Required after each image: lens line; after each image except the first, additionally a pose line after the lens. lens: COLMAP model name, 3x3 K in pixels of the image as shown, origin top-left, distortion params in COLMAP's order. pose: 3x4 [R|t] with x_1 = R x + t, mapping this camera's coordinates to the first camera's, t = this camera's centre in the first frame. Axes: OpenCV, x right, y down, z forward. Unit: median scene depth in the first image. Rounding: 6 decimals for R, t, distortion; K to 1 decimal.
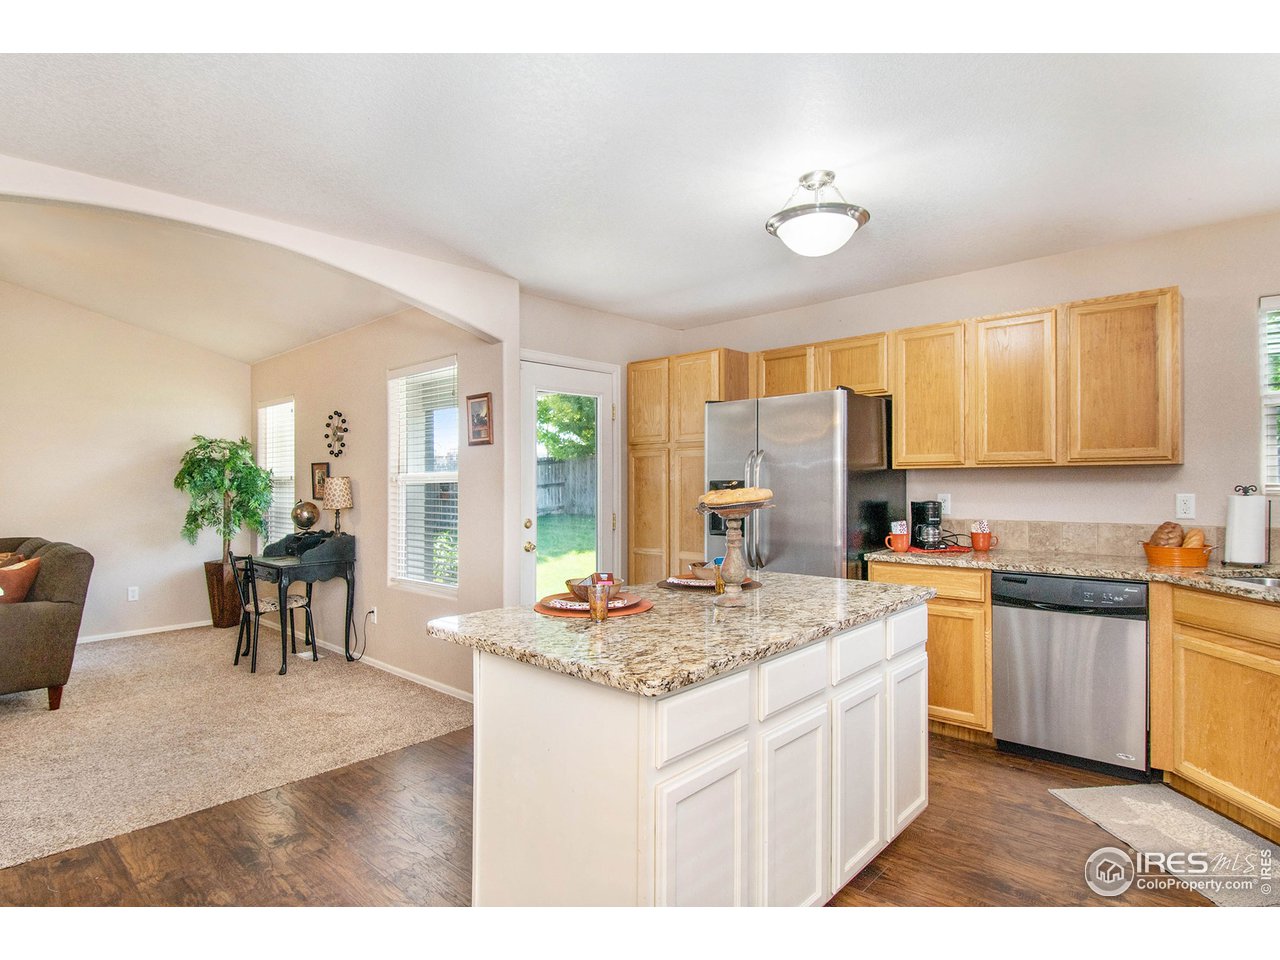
lens RADIAL K [[672.1, 0, 643.5], [0, 672.1, 482.8], [0, 0, 1]] dist [-0.002766, -0.001716]
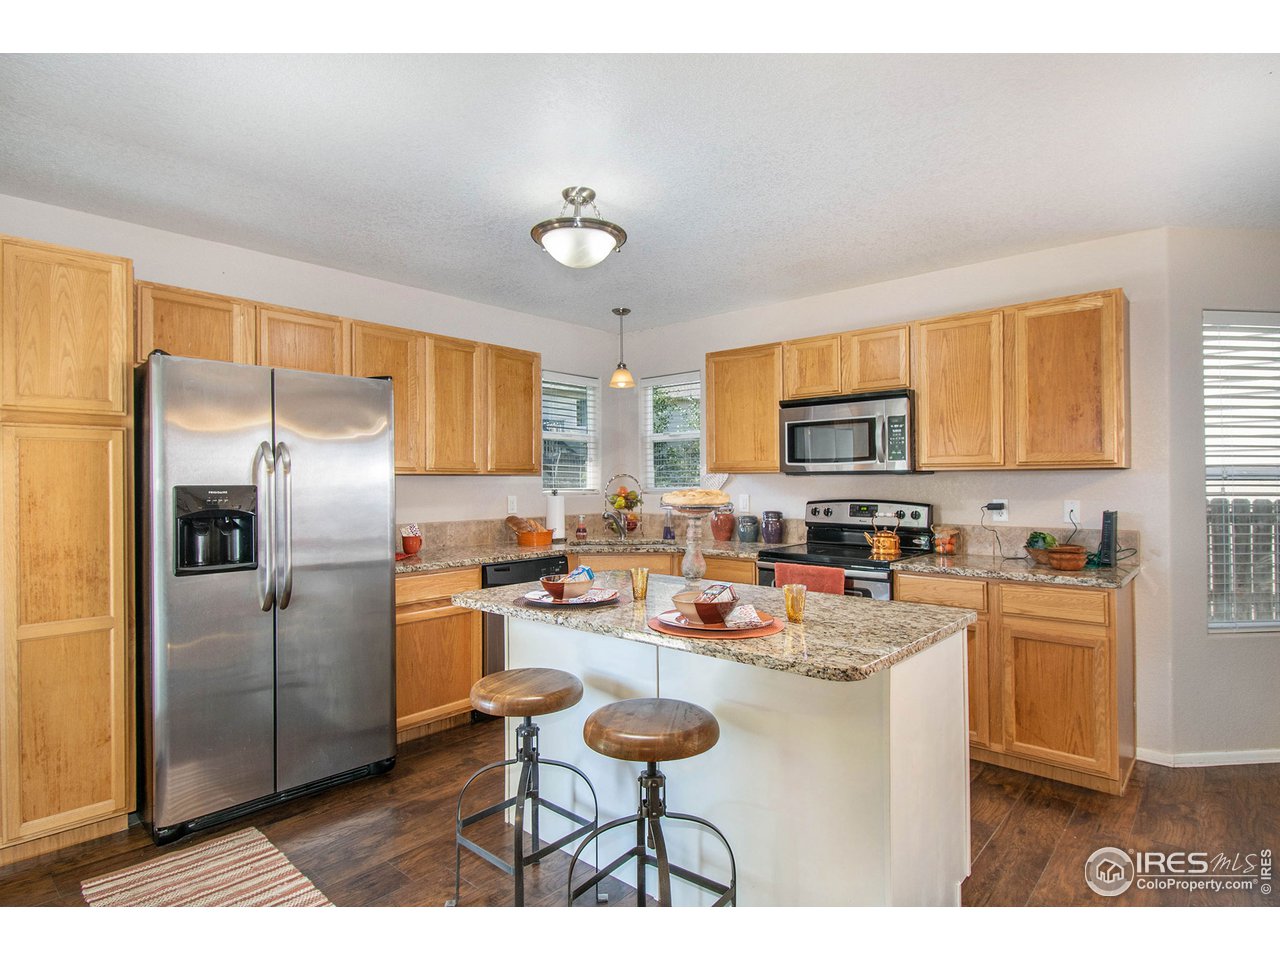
lens RADIAL K [[672.1, 0, 642.3], [0, 672.1, 483.1], [0, 0, 1]] dist [-0.002766, -0.001716]
pose [[0.006182, 0.007412, 0.999953, -0.600474], [0.003474, 0.999966, -0.007433, 0.000906], [-0.999975, 0.003520, 0.006156, 0.695429]]
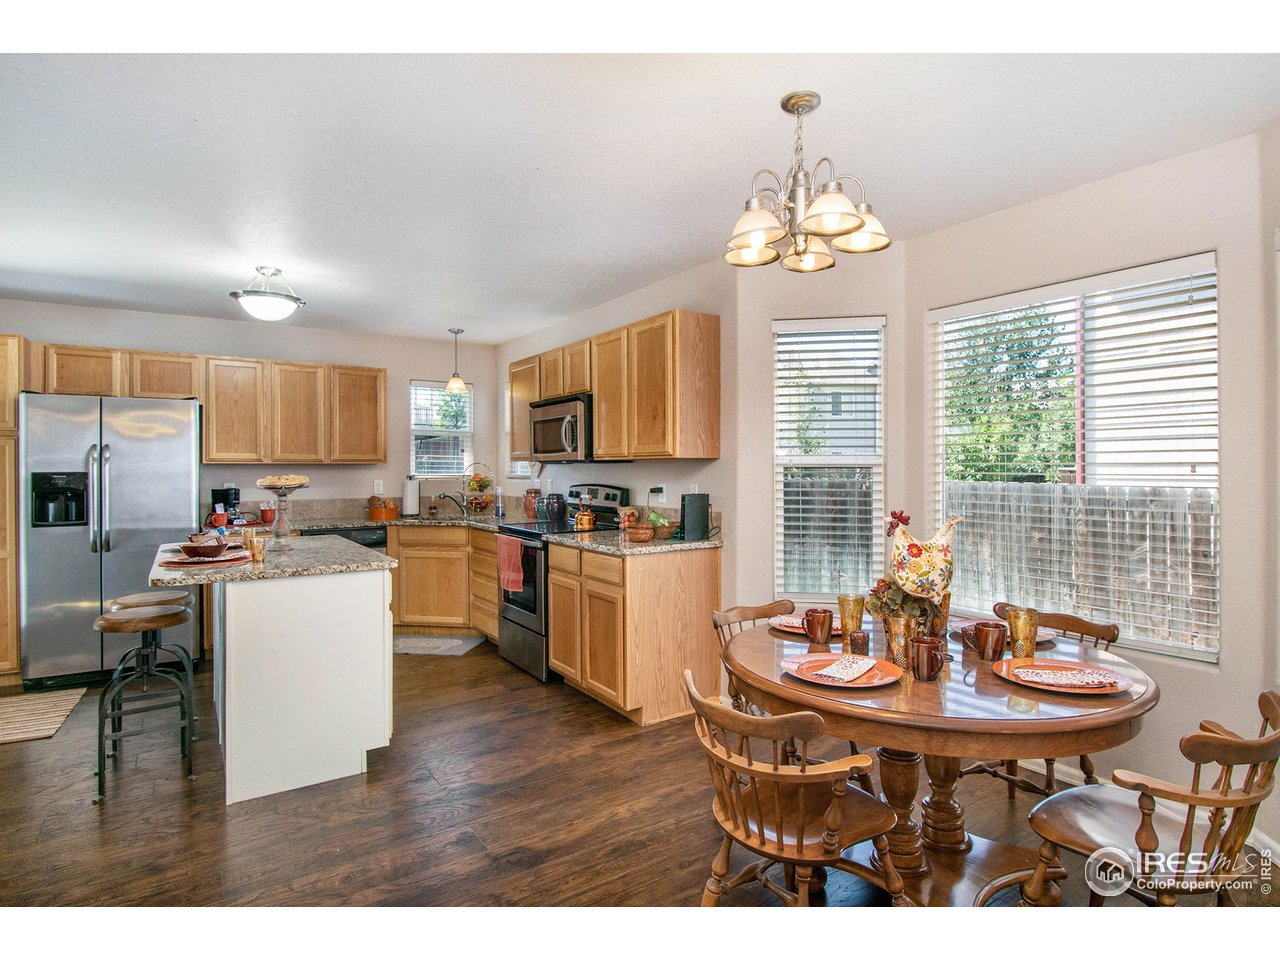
lens RADIAL K [[672.1, 0, 641.0], [0, 672.1, 472.3], [0, 0, 1]] dist [-0.002766, -0.001716]
pose [[0.251776, 0.002594, 0.967782, -0.757186], [0.002251, 0.999992, -0.003266, 0.002463], [-0.967783, 0.003001, 0.251768, -0.143105]]
